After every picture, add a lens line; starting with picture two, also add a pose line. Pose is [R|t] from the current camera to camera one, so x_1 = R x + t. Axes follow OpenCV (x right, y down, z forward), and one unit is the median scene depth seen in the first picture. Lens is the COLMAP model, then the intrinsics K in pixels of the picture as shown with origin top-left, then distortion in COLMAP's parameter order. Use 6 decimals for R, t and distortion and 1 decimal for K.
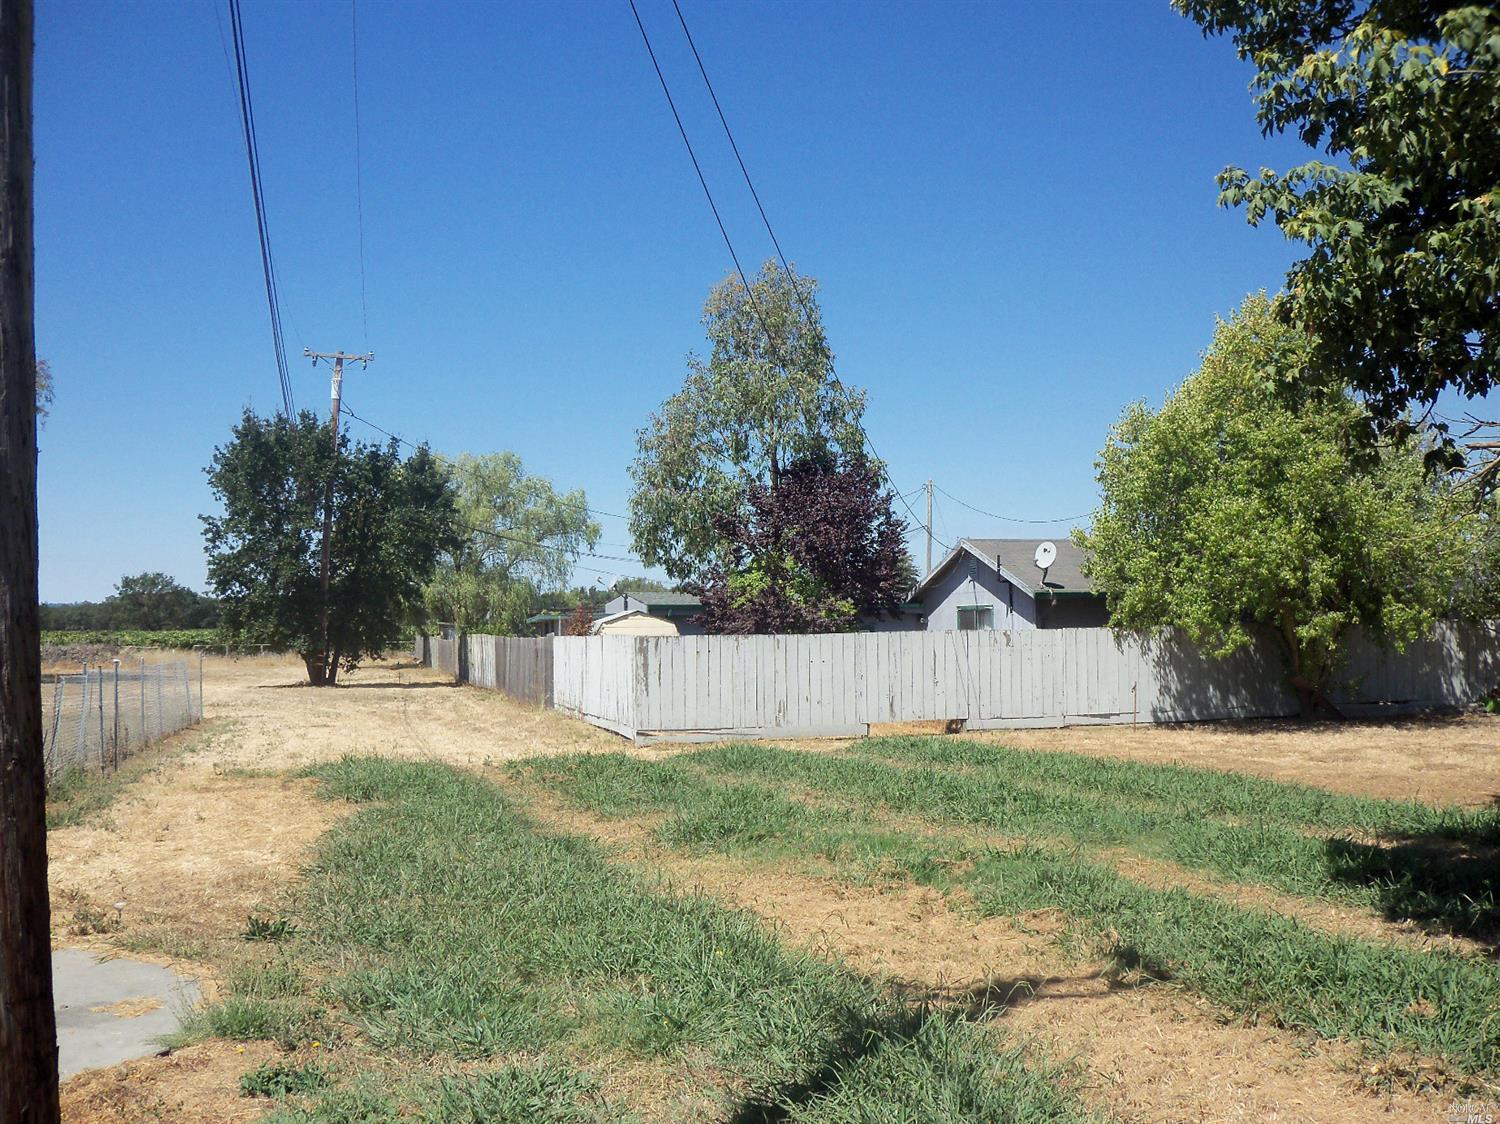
lens RADIAL K [[1542.5, 0, 789.1], [0, 1542.5, 561.9], [0, 0, 1]] dist [-0.141969, 0.065901]
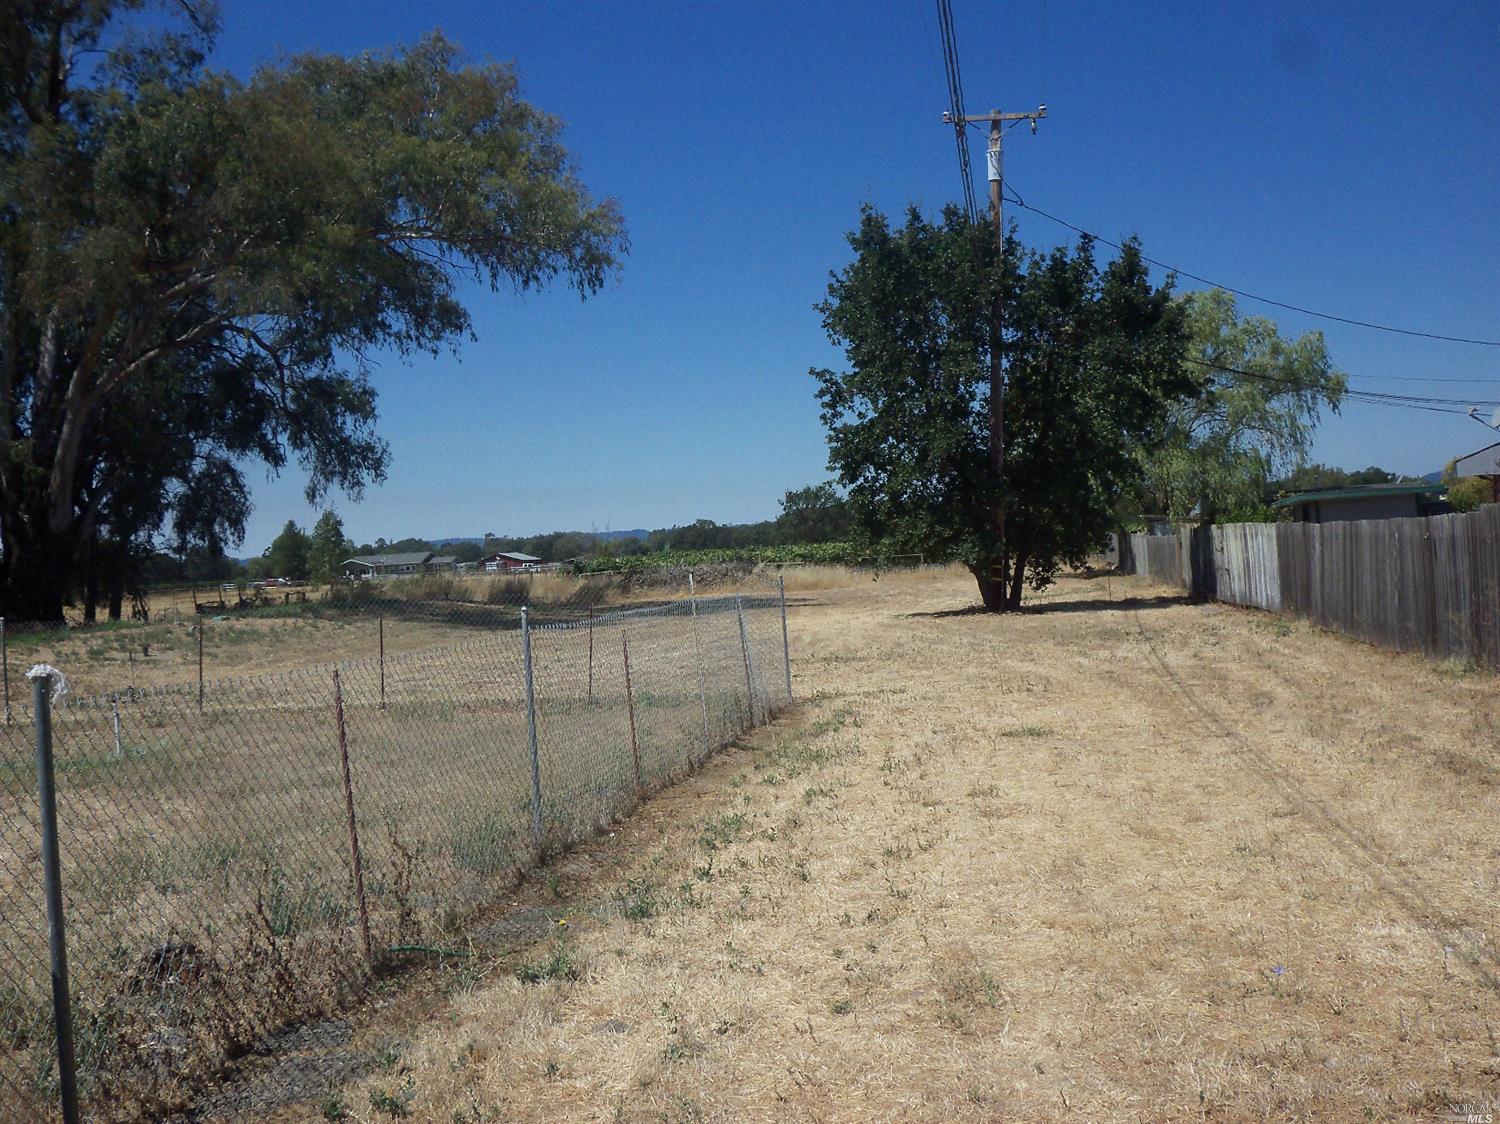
lens RADIAL K [[1542.5, 0, 789.1], [0, 1542.5, 561.9], [0, 0, 1]] dist [-0.141969, 0.065901]
pose [[0.909663, -0.037475, -0.413654, -0.107121], [0.064225, 0.996634, 0.050947, 0.018469], [0.410352, -0.072911, 0.909008, 0.334134]]
